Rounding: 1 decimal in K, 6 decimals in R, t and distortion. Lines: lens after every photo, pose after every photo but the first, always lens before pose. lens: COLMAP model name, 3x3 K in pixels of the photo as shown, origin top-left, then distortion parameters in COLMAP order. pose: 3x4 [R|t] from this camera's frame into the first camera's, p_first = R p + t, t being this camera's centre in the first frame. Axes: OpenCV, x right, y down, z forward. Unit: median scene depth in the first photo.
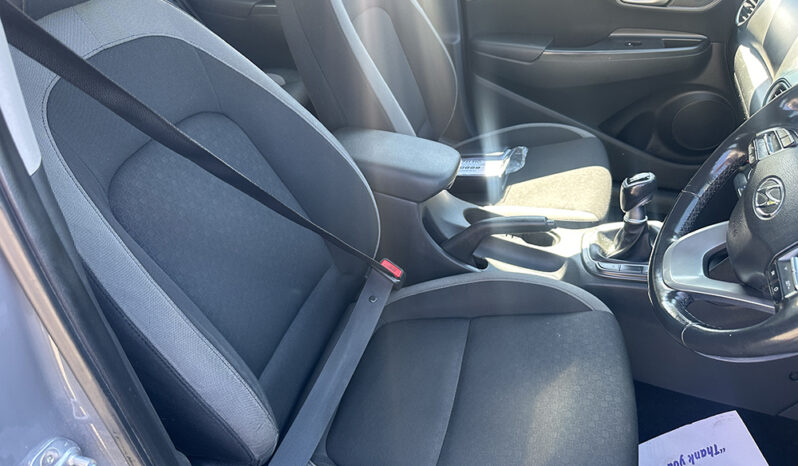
lens RADIAL K [[567.1, 0, 399.0], [0, 567.1, 233.0], [0, 0, 1]] dist [0.038477, -0.049368]
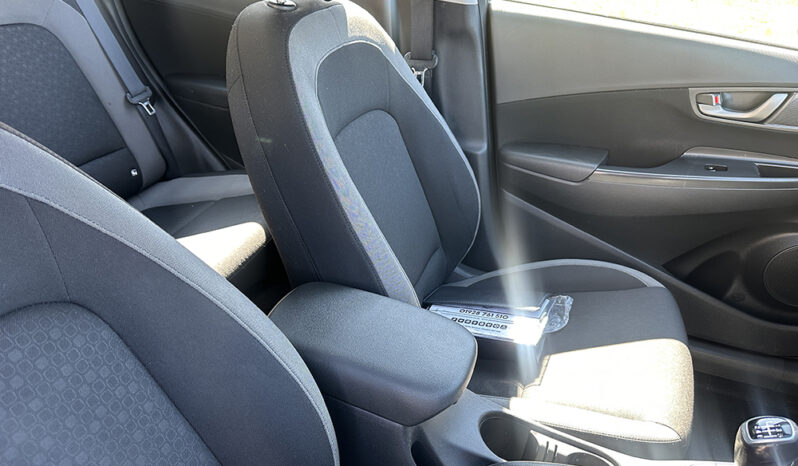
lens RADIAL K [[567.1, 0, 399.0], [0, 567.1, 233.0], [0, 0, 1]] dist [0.038477, -0.049368]
pose [[0.997428, 0.058456, -0.041477, 0.027733], [-0.063428, 0.989356, -0.130962, -0.122155], [0.033380, 0.133256, 0.990519, 0.251460]]
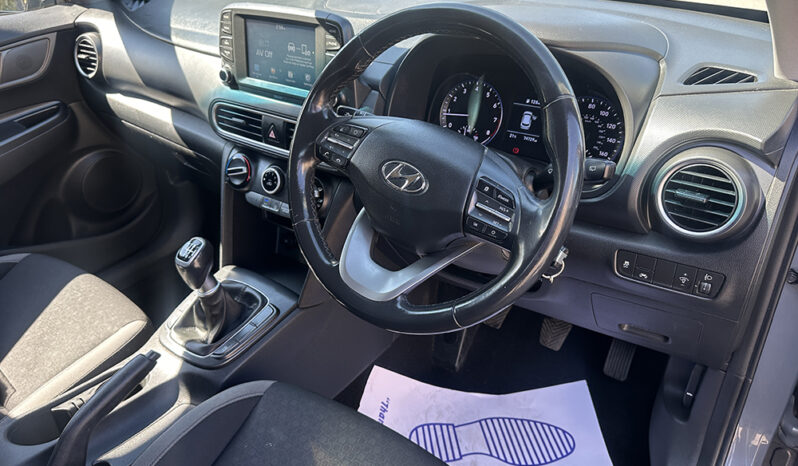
lens RADIAL K [[567.1, 0, 399.0], [0, 567.1, 233.0], [0, 0, 1]] dist [0.038477, -0.049368]
pose [[0.338868, -0.507081, 0.792488, -0.098059], [0.574873, 0.778392, 0.252246, -0.099975], [-0.744775, 0.370101, 0.555279, 0.175218]]
